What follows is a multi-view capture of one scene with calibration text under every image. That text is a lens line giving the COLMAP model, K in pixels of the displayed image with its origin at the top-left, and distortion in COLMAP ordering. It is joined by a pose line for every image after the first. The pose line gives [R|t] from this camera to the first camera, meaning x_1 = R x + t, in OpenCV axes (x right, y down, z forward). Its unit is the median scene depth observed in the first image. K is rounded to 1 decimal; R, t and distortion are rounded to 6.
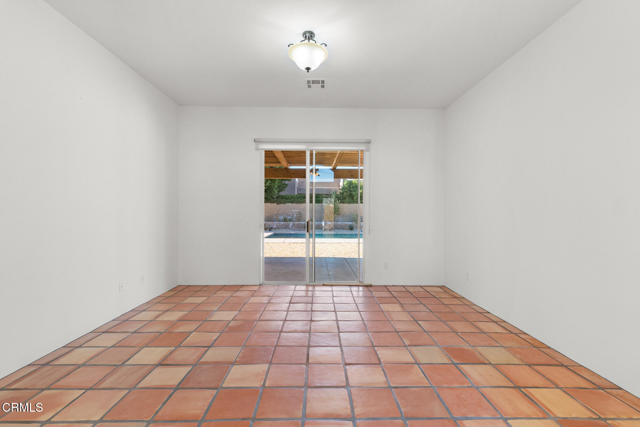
lens RADIAL K [[280.1, 0, 319.8], [0, 280.1, 211.1], [0, 0, 1]] dist [0.008507, 0.000063]
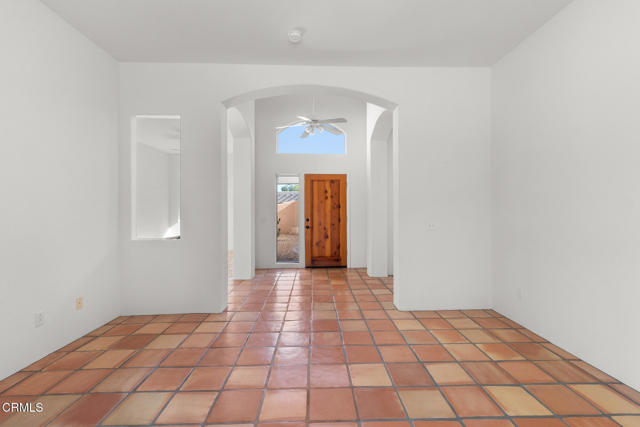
lens RADIAL K [[280.1, 0, 319.8], [0, 280.1, 211.1], [0, 0, 1]] dist [0.008507, 0.000063]
pose [[-0.999941, -0.003909, -0.010145, -0.036082], [-0.003907, 0.999992, -0.000249, 0.003325], [0.010146, -0.000210, -0.999949, 0.993196]]
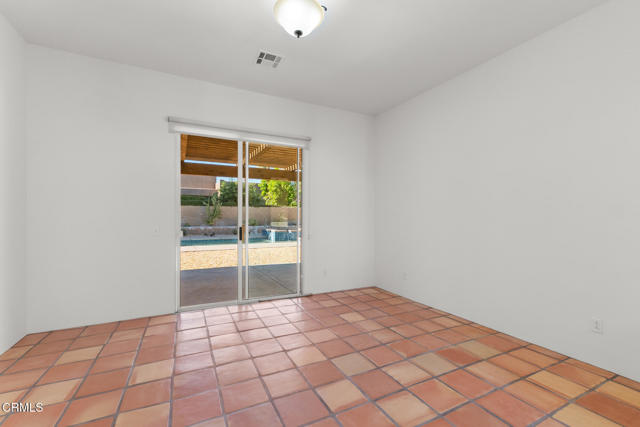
lens RADIAL K [[279.4, 0, 321.6], [0, 279.4, 215.4], [0, 0, 1]] dist [0.008494, 0.000062]
pose [[0.896334, 0.000665, 0.443379, -0.220323], [-0.001999, 0.999995, 0.002543, 0.000129], [-0.443375, -0.003166, 0.896331, 0.177790]]
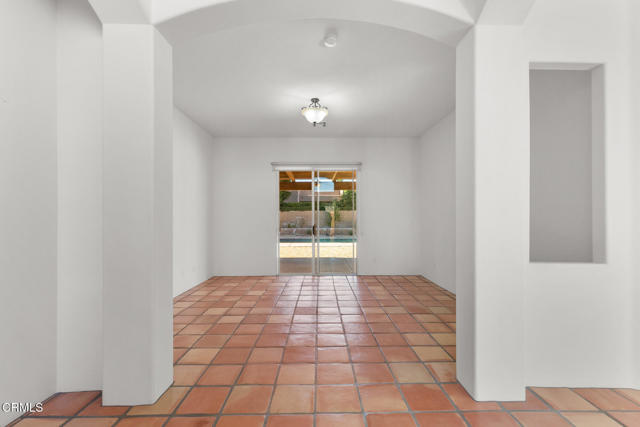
lens RADIAL K [[280.1, 0, 319.8], [0, 280.1, 211.1], [0, 0, 1]] dist [0.008507, 0.000063]
pose [[0.999954, -0.008801, -0.003828, -0.009131], [0.008708, 0.999683, -0.023610, -0.000732], [0.004034, 0.023576, 0.999714, -0.321472]]
